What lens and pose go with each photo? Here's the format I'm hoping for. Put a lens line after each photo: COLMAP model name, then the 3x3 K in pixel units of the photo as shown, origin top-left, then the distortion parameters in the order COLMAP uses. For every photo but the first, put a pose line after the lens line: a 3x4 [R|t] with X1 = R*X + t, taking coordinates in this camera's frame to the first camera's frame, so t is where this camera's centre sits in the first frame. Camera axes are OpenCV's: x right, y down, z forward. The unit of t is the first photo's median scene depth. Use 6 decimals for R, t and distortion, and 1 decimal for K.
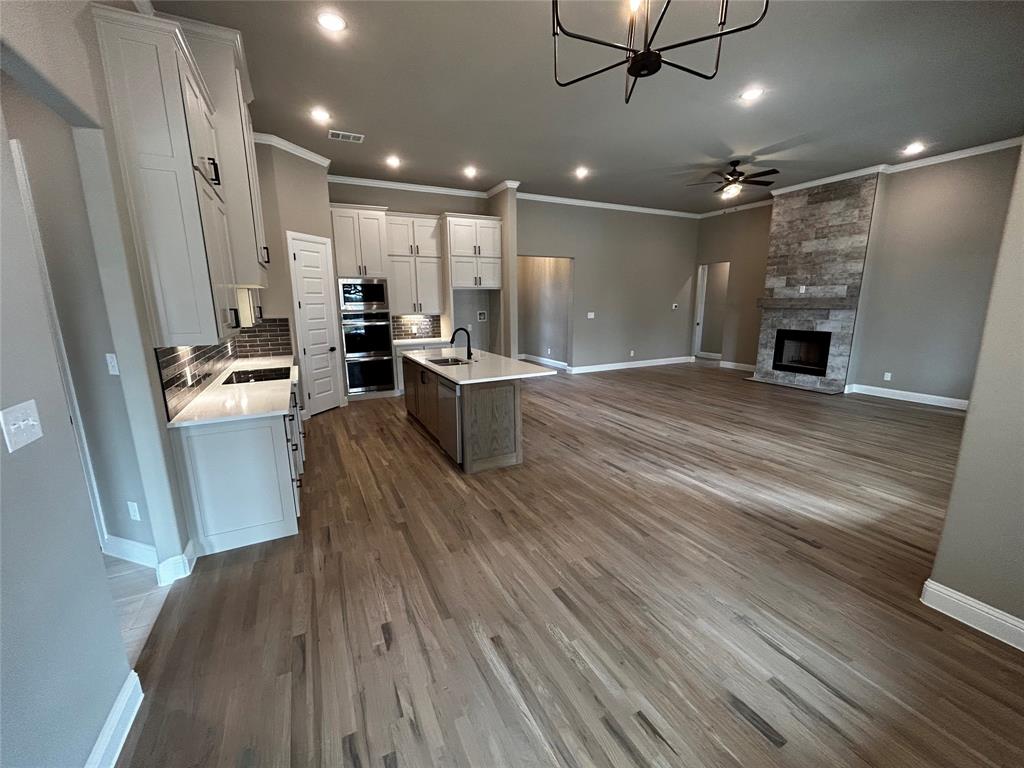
lens RADIAL K [[414.2, 0, 508.1], [0, 414.2, 382.7], [0, 0, 1]] dist [-0.003210, 0.001349]
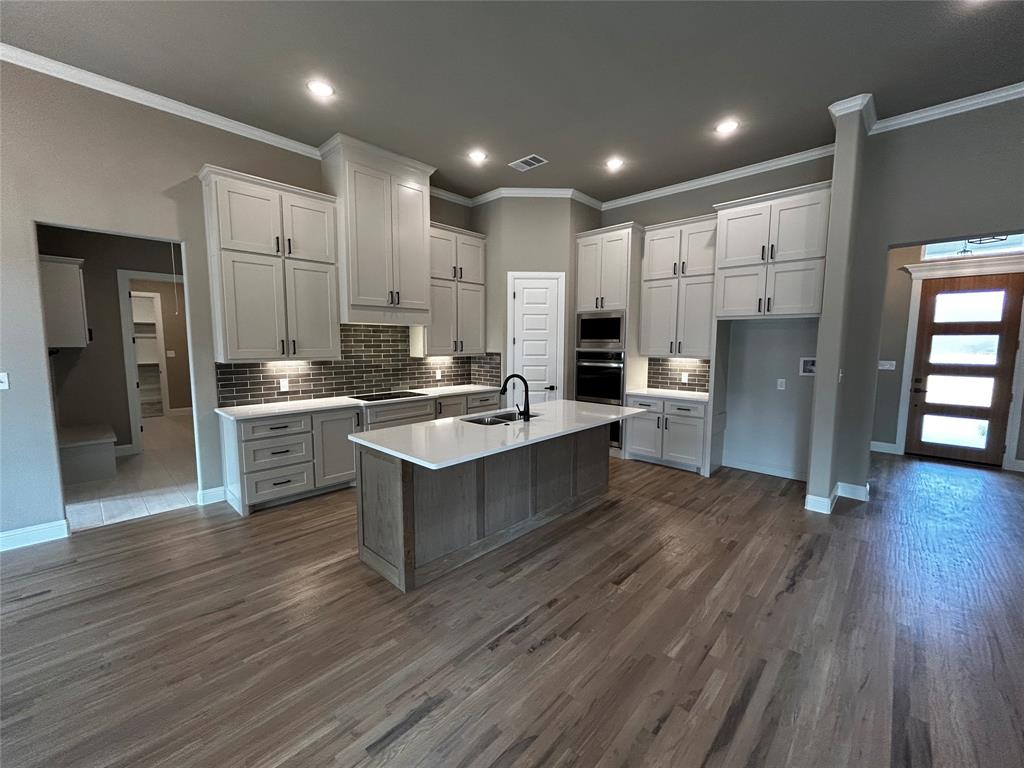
lens RADIAL K [[414.2, 0, 511.2], [0, 414.2, 381.1], [0, 0, 1]] dist [-0.003210, 0.001349]
pose [[0.337551, 0.102327, -0.935729, 0.508293], [-0.190404, 0.980947, 0.038586, -0.137653], [0.921849, 0.165142, 0.350603, 0.699567]]
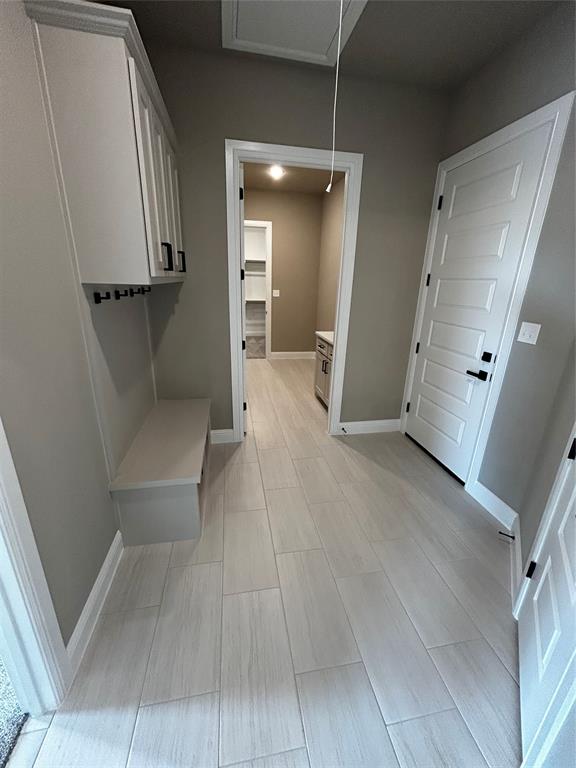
lens RADIAL K [[310.6, 0, 290.6], [0, 310.6, 379.8], [0, 0, 1]] dist [-0.003210, 0.001349]
pose [[-0.273275, 0.295255, -0.915503, -0.369565], [-0.214482, 0.909068, 0.357202, -0.053636], [0.937720, 0.293973, -0.185099, 0.364660]]
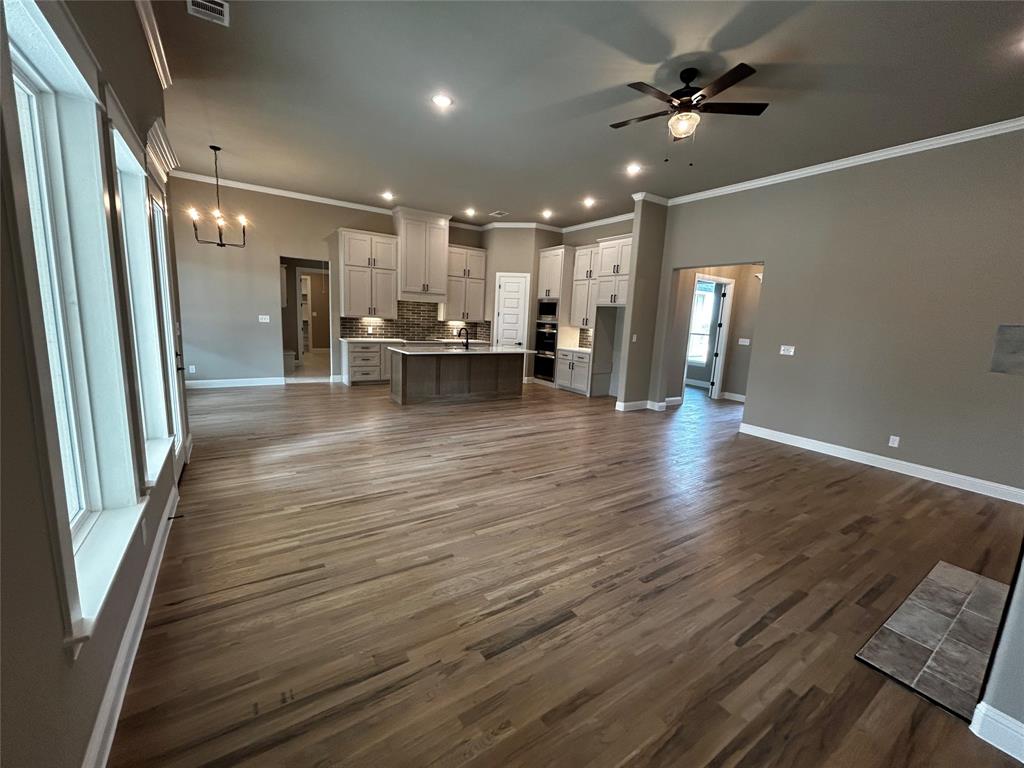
lens RADIAL K [[414.2, 0, 512.5], [0, 414.2, 382.7], [0, 0, 1]] dist [-0.003210, 0.001349]
pose [[0.119604, 0.172900, -0.977650, 1.339184], [-0.242156, 0.960060, 0.140164, -0.181964], [0.962837, 0.219979, 0.156696, 0.915436]]
